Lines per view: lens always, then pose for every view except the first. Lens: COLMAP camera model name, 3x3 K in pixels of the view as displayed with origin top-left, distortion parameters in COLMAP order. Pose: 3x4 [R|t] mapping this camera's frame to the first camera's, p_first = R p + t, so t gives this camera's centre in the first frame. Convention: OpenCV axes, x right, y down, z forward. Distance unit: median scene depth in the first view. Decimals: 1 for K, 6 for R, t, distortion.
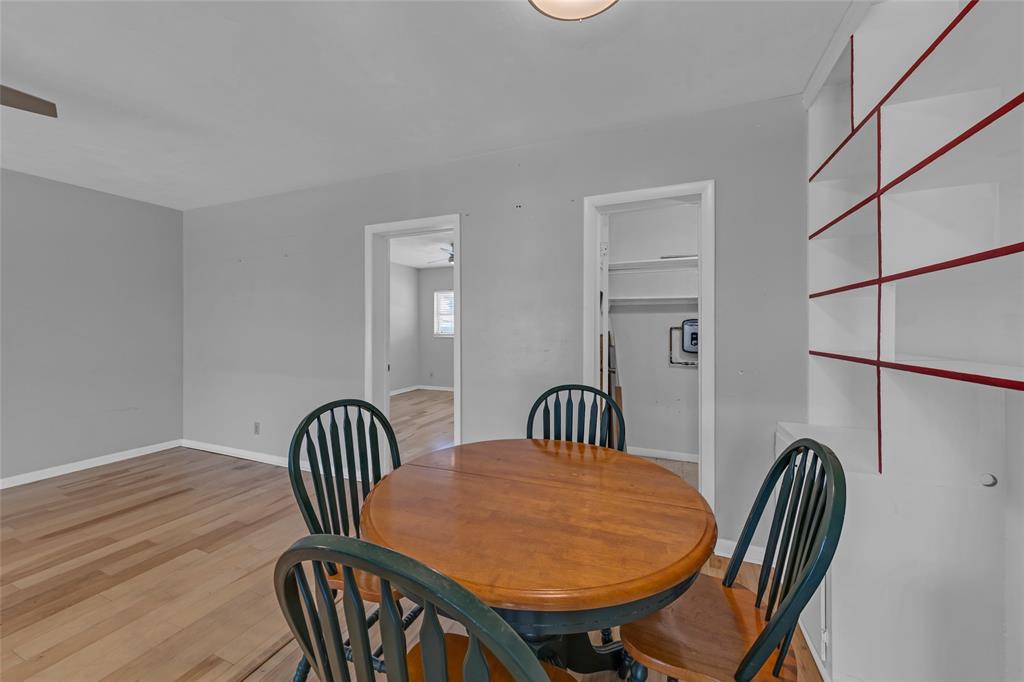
lens RADIAL K [[373.5, 0, 510.2], [0, 373.5, 327.6], [0, 0, 1]] dist [0.006721, -0.001700]
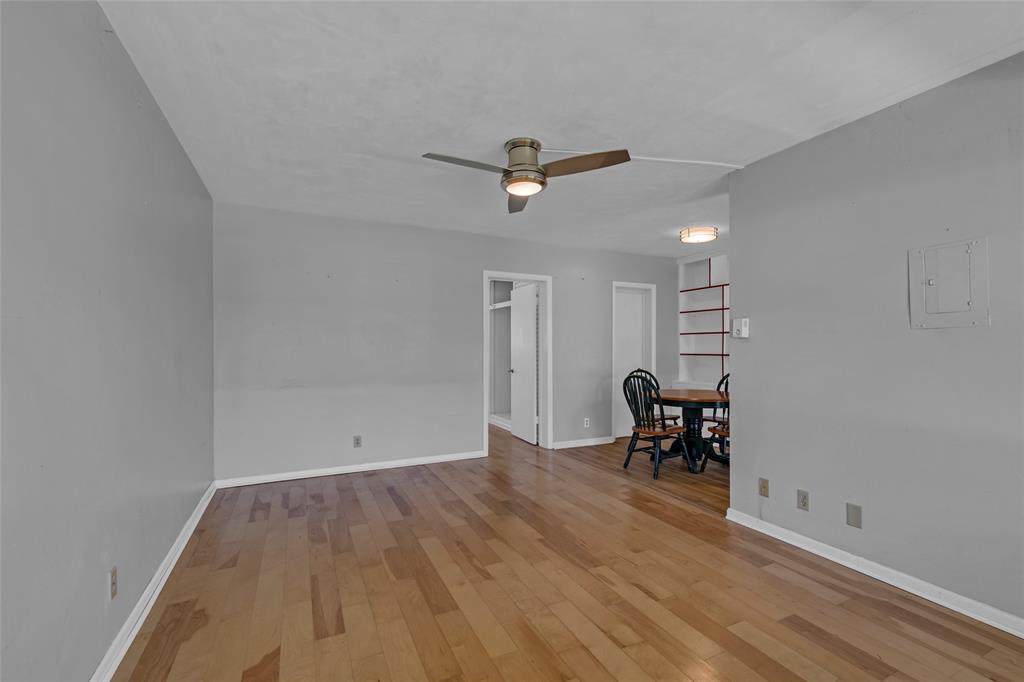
lens RADIAL K [[451.6, 0, 510.3], [0, 451.6, 343.2], [0, 0, 1]] dist [0.000526, 0.000139]
pose [[0.671519, 0.004552, 0.740973, -2.447023], [-0.001378, 0.999987, -0.004894, 0.001903], [-0.740986, 0.002266, 0.671517, -0.287295]]
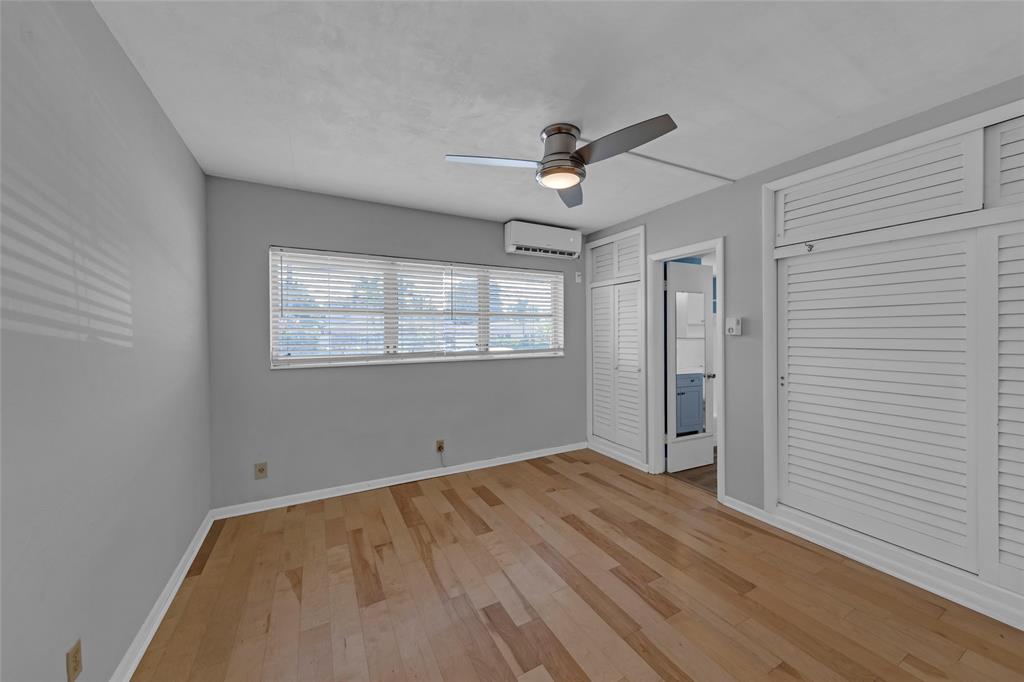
lens RADIAL K [[373.5, 0, 510.9], [0, 373.5, 331.5], [0, 0, 1]] dist [0.006721, -0.001700]
pose [[0.635149, -0.006297, 0.772364, -1.383808], [0.003217, 0.999980, 0.005507, -0.051365], [-0.772383, -0.001013, 0.635156, 2.294314]]
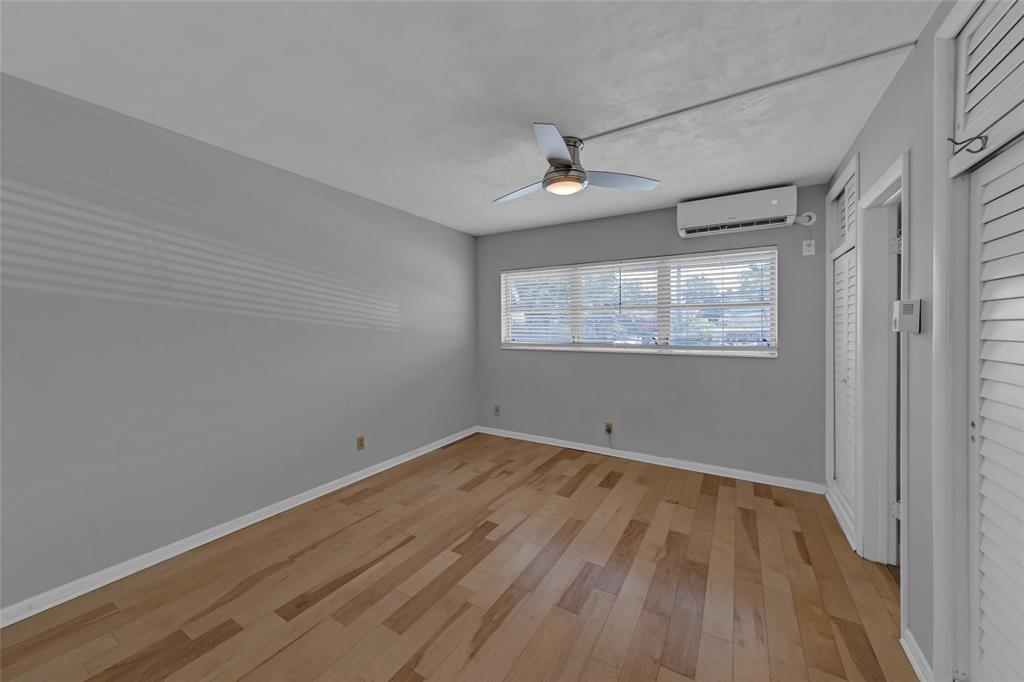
lens RADIAL K [[373.5, 0, 508.2], [0, 373.5, 325.8], [0, 0, 1]] dist [0.006721, -0.001700]
pose [[0.987307, -0.006423, -0.158690, -0.399346], [0.007361, 0.999959, 0.005320, -0.051334], [0.158650, -0.006421, 0.987314, 1.635696]]
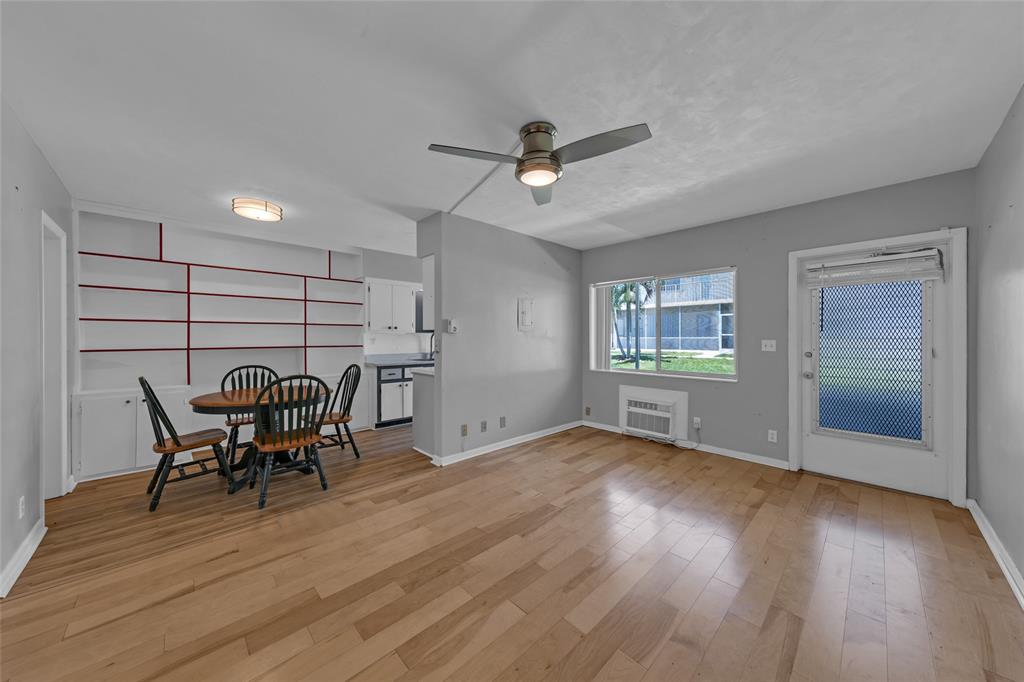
lens RADIAL K [[353.5, 0, 518.9], [0, 353.5, 335.2], [0, 0, 1]] dist [0.009745, 0.000209]
pose [[-0.923116, 0.000401, 0.384522, -1.705150], [-0.003396, 0.999952, -0.009194, 0.000208], [-0.384507, -0.009793, -0.923070, 1.724267]]
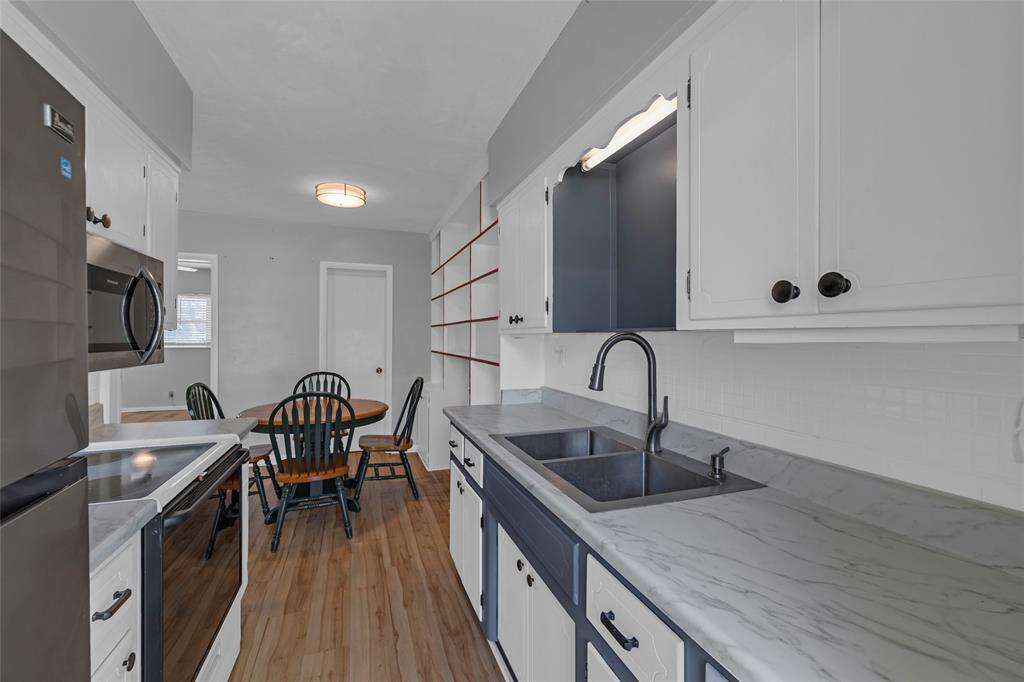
lens RADIAL K [[436.7, 0, 516.4], [0, 436.7, 333.6], [0, 0, 1]] dist [0.010205, -0.003286]
pose [[0.733605, 0.004593, 0.679560, -0.588330], [-0.005695, 0.999984, -0.000610, -0.039452], [-0.679552, -0.003423, 0.733619, -1.234652]]
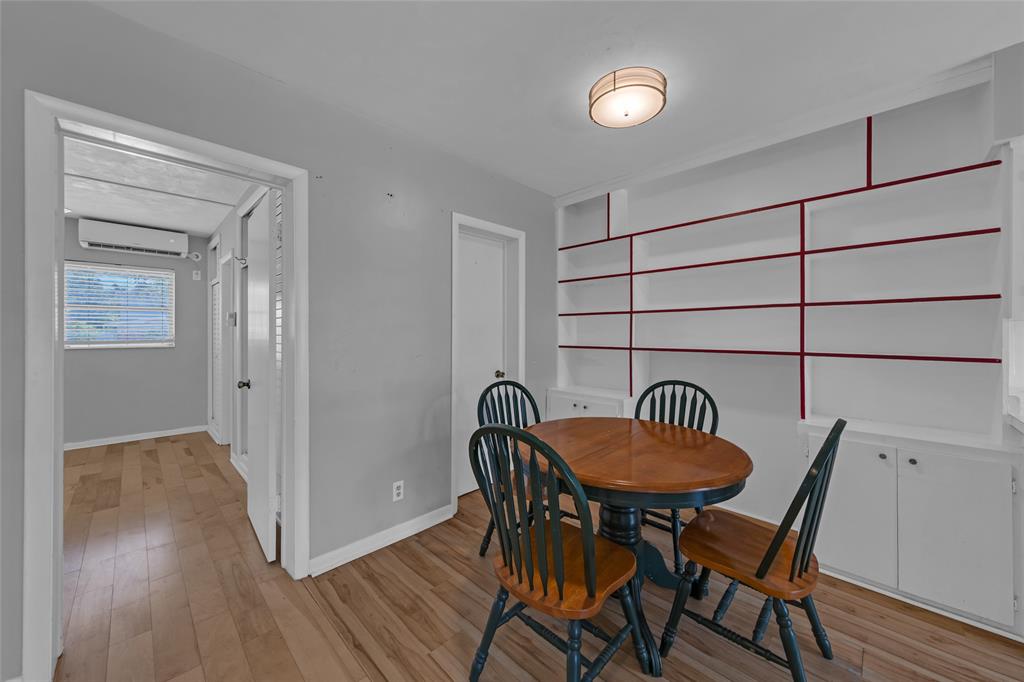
lens RADIAL K [[373.5, 0, 517.0], [0, 373.5, 333.7], [0, 0, 1]] dist [0.006721, -0.001700]
pose [[0.370921, -0.005424, 0.928649, -0.909122], [-0.004196, 0.999963, 0.007517, -0.006929], [-0.928655, -0.006685, 0.370885, 0.523294]]
